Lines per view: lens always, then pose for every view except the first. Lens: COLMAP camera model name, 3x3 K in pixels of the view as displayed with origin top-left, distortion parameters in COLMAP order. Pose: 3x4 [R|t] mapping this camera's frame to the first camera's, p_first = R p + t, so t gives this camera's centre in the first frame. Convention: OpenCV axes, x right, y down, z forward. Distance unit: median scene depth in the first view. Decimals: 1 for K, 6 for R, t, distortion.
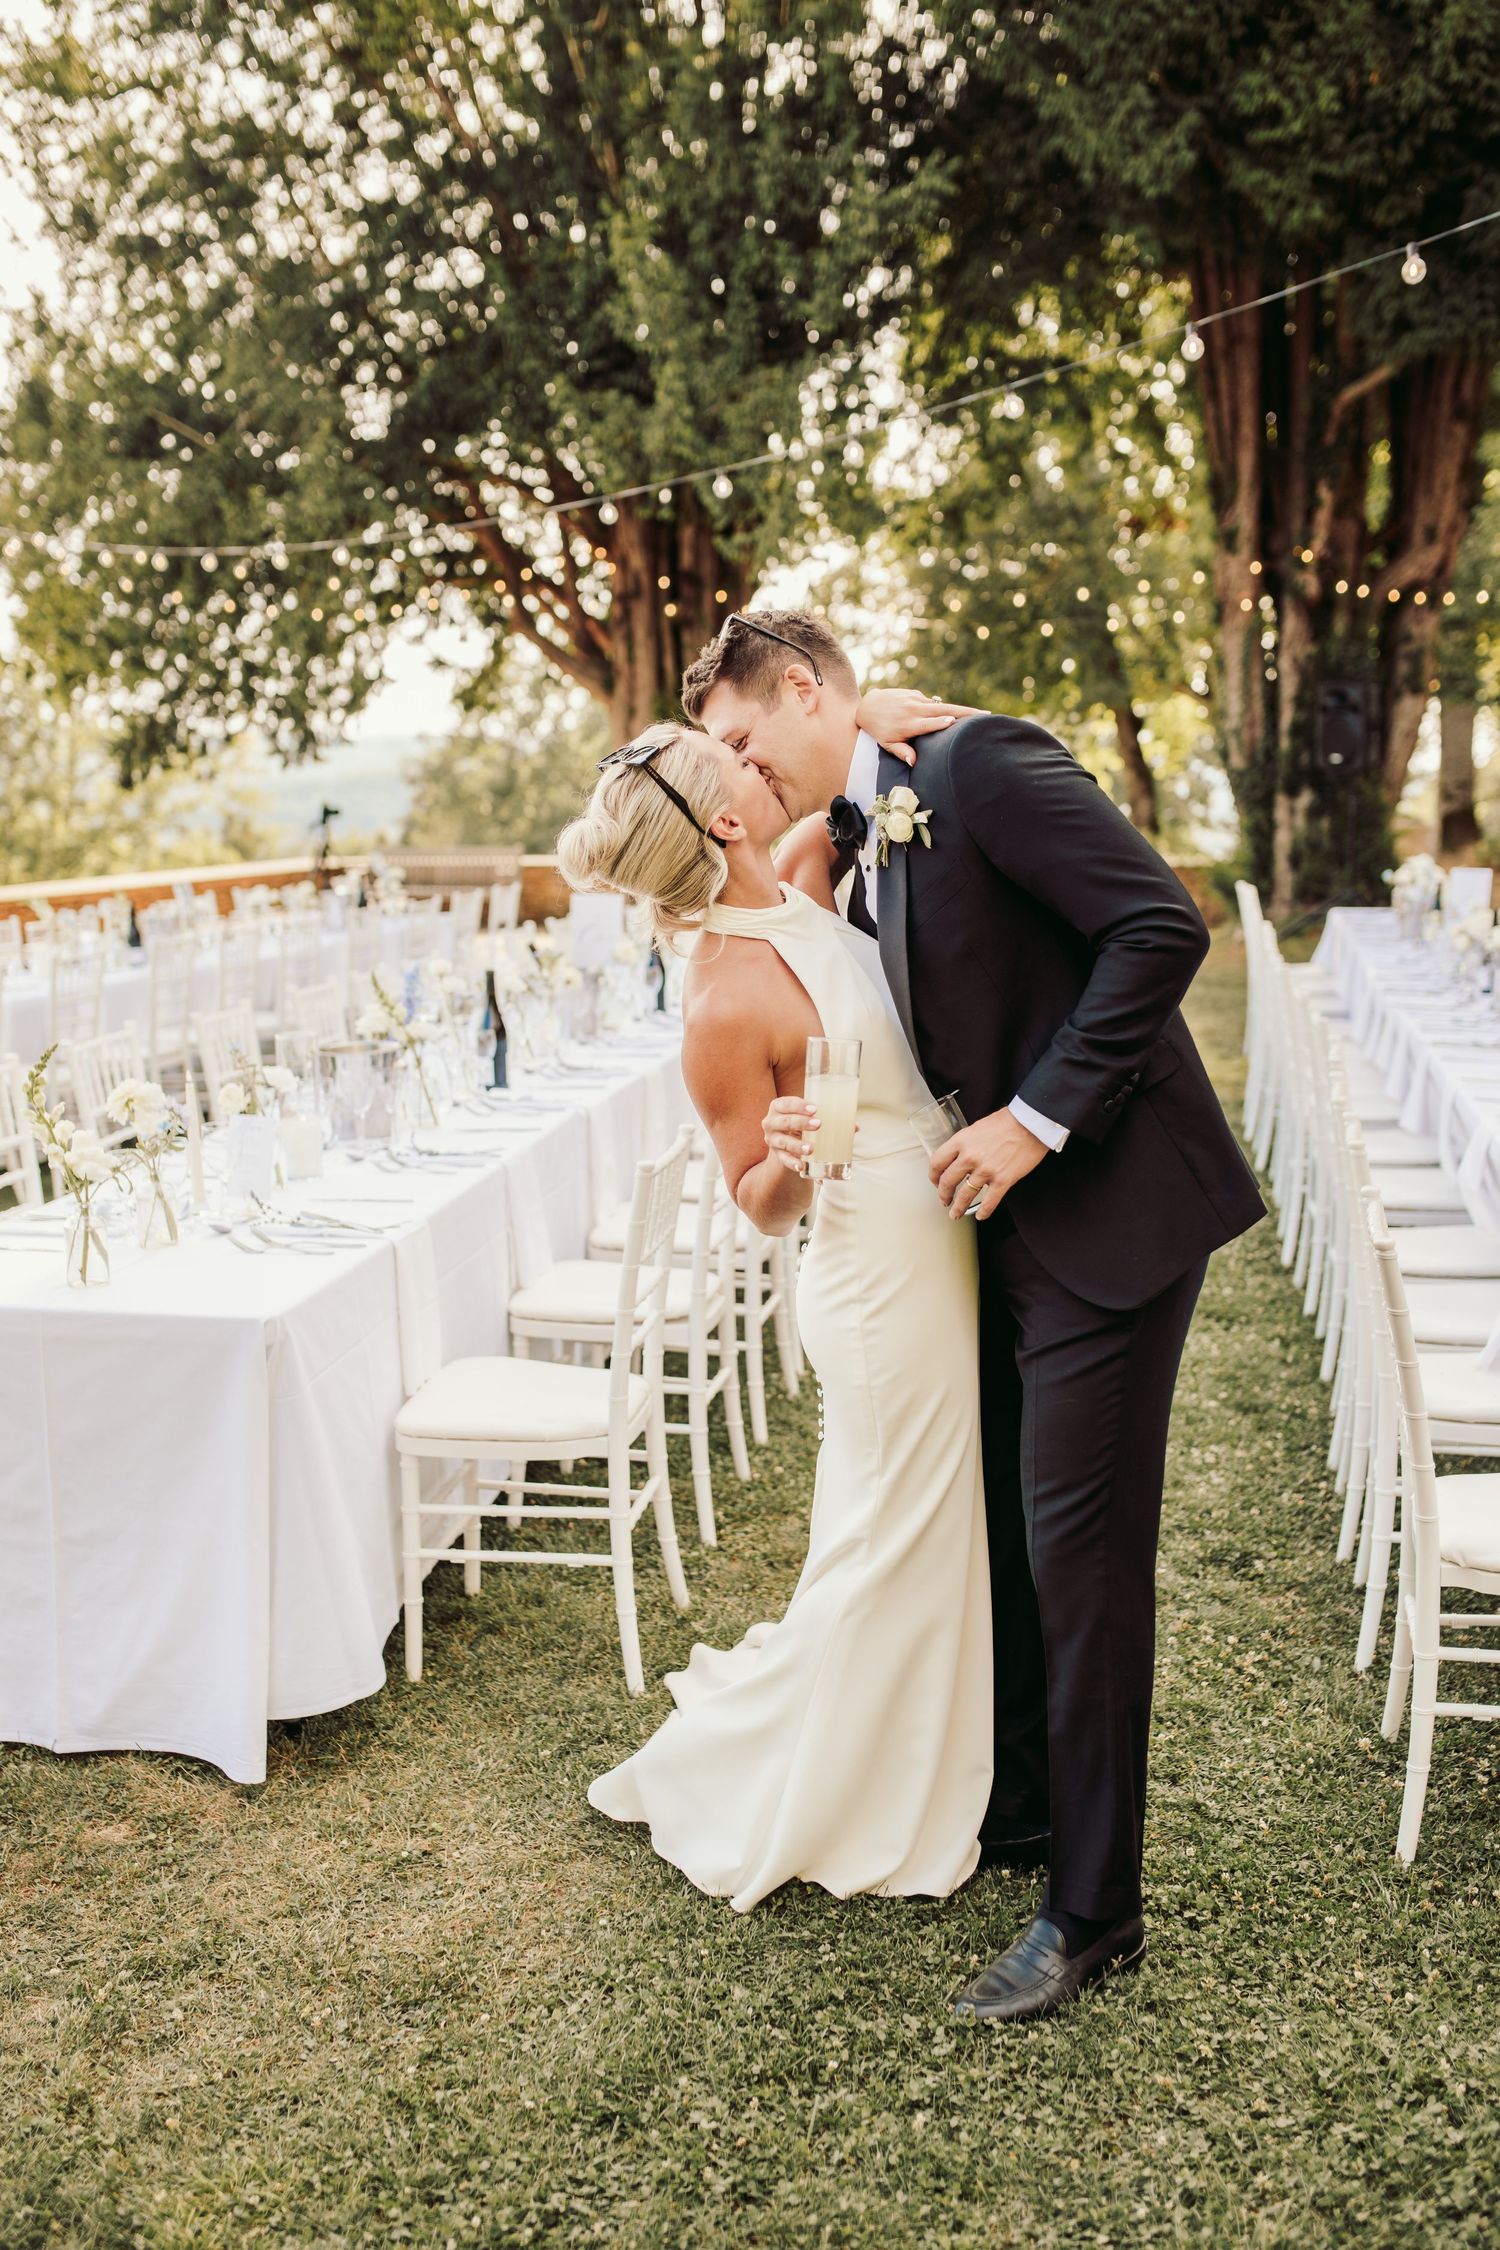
lens RADIAL K [[2180.5, 0, 750.0], [0, 2180.5, 1125.0], [0, 0, 1]] dist [-0.077600, 0.080957]
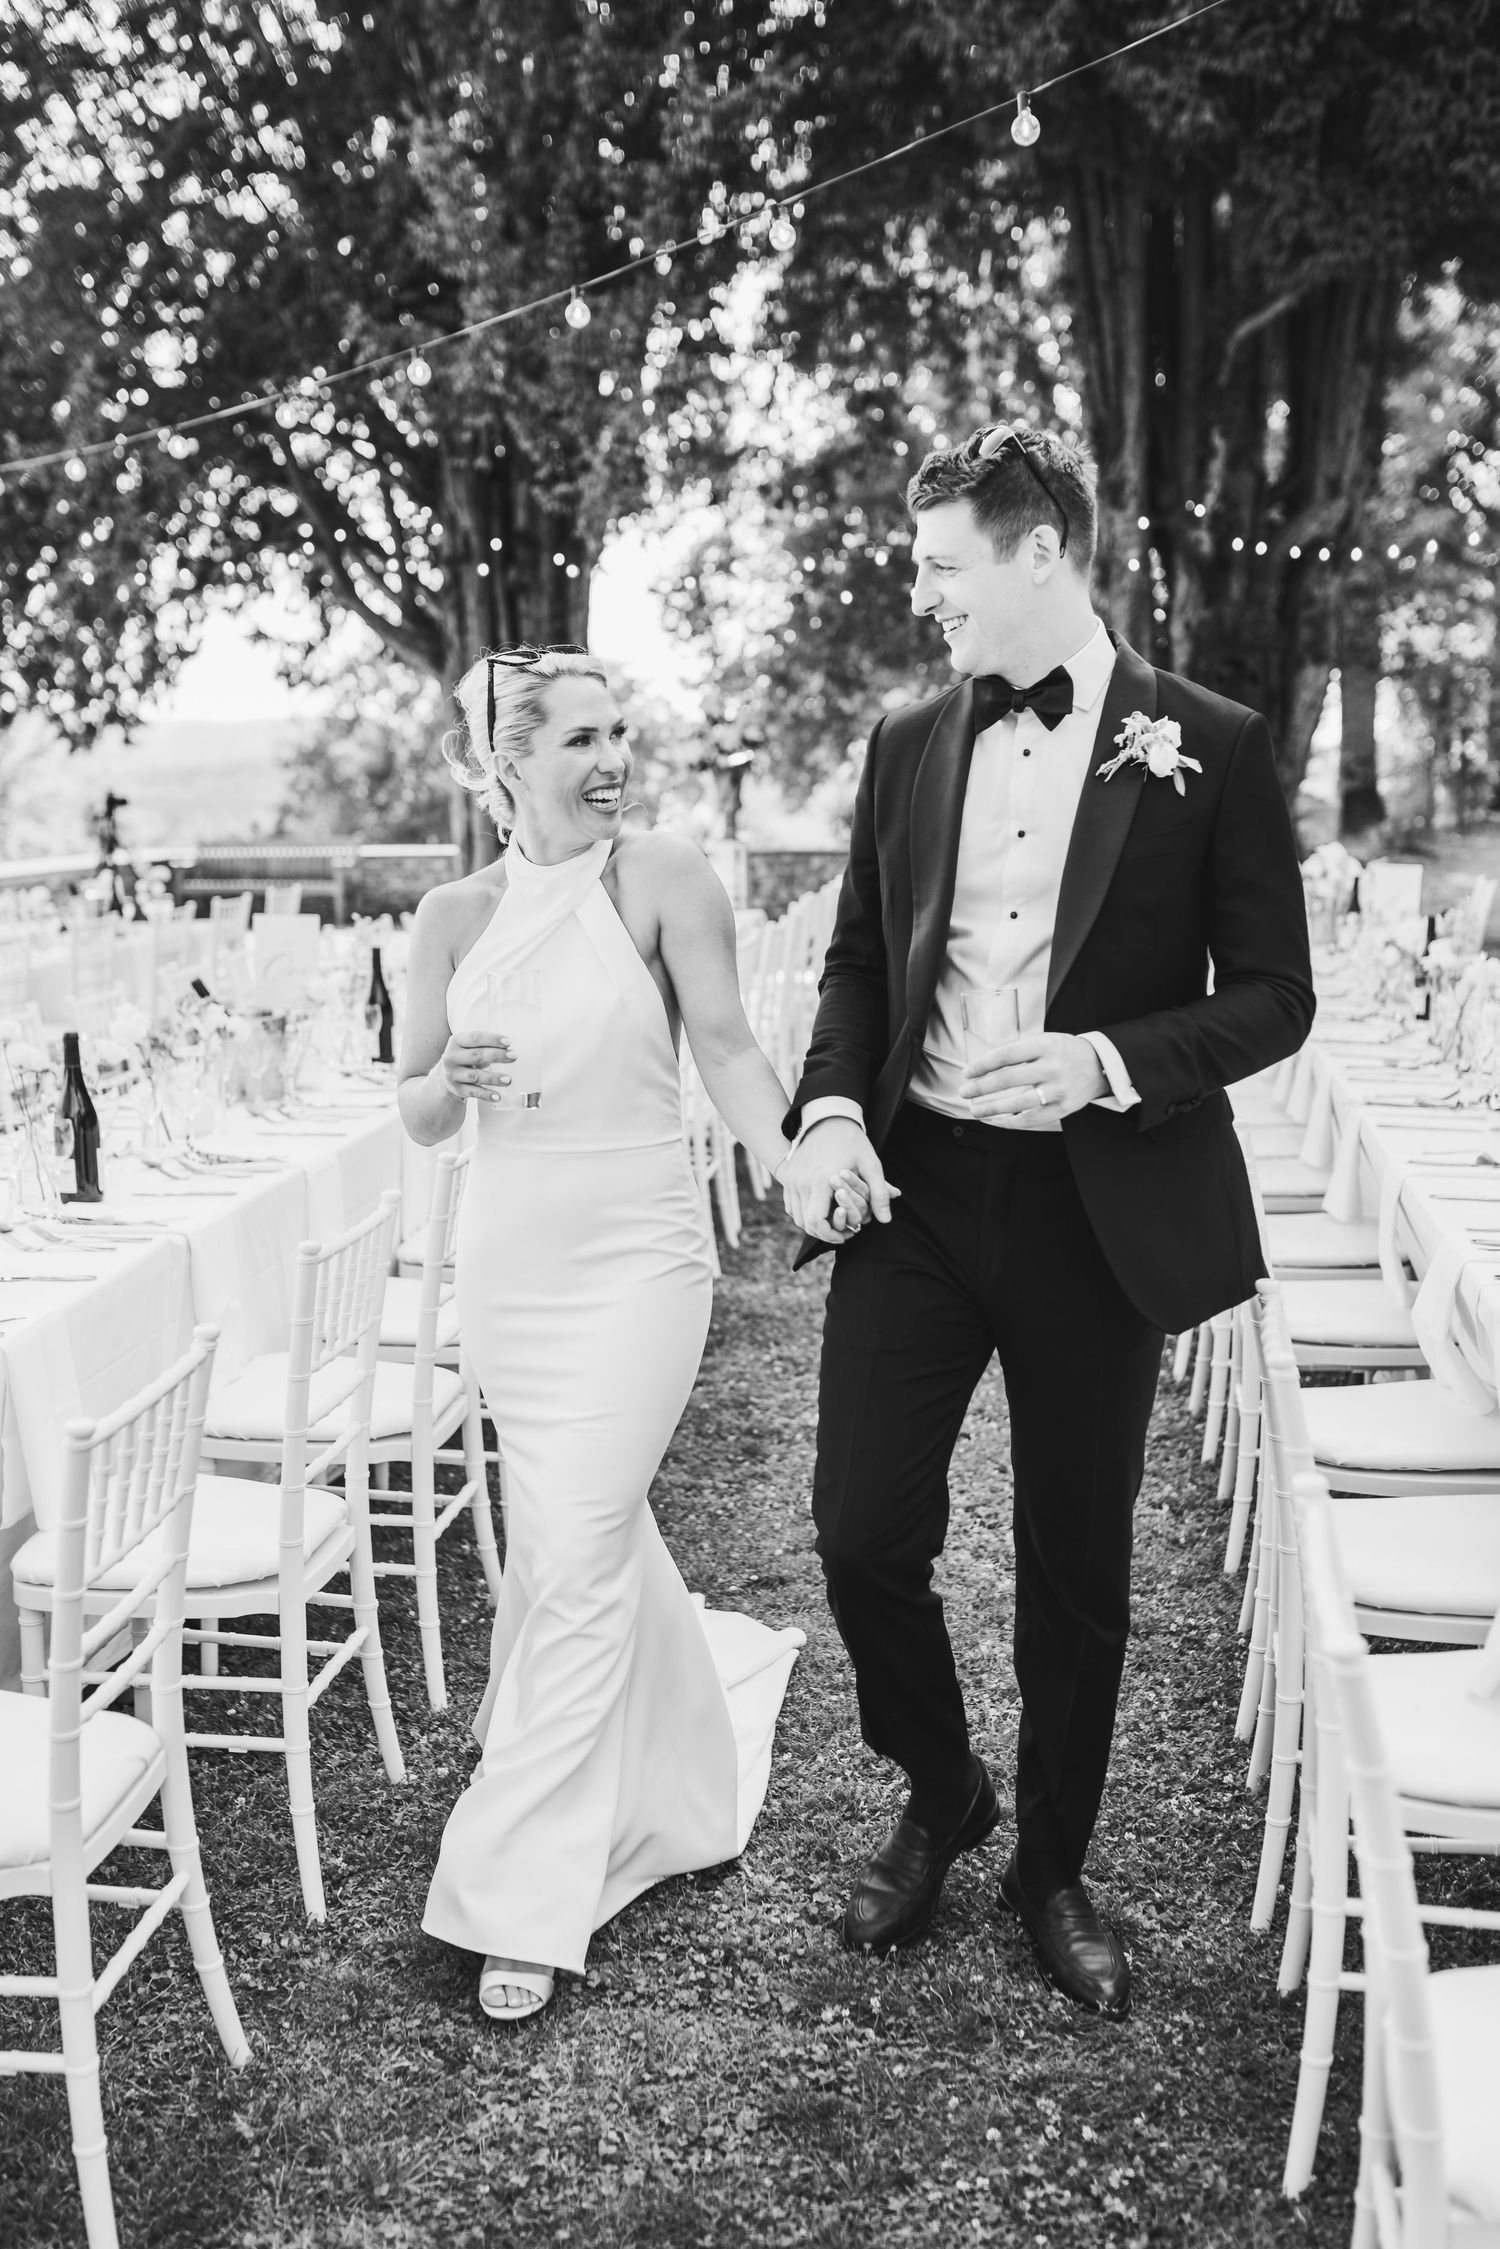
lens RADIAL K [[2179.5, 0, 750.0], [0, 2179.5, 1124.5], [0, 0, 1]] dist [-0.077600, 0.080957]
pose [[0.998967, -0.013488, 0.043384, 0.025355], [0.013115, 0.999875, 0.008880, -0.015399], [-0.043498, -0.008301, 0.999019, 0.095726]]
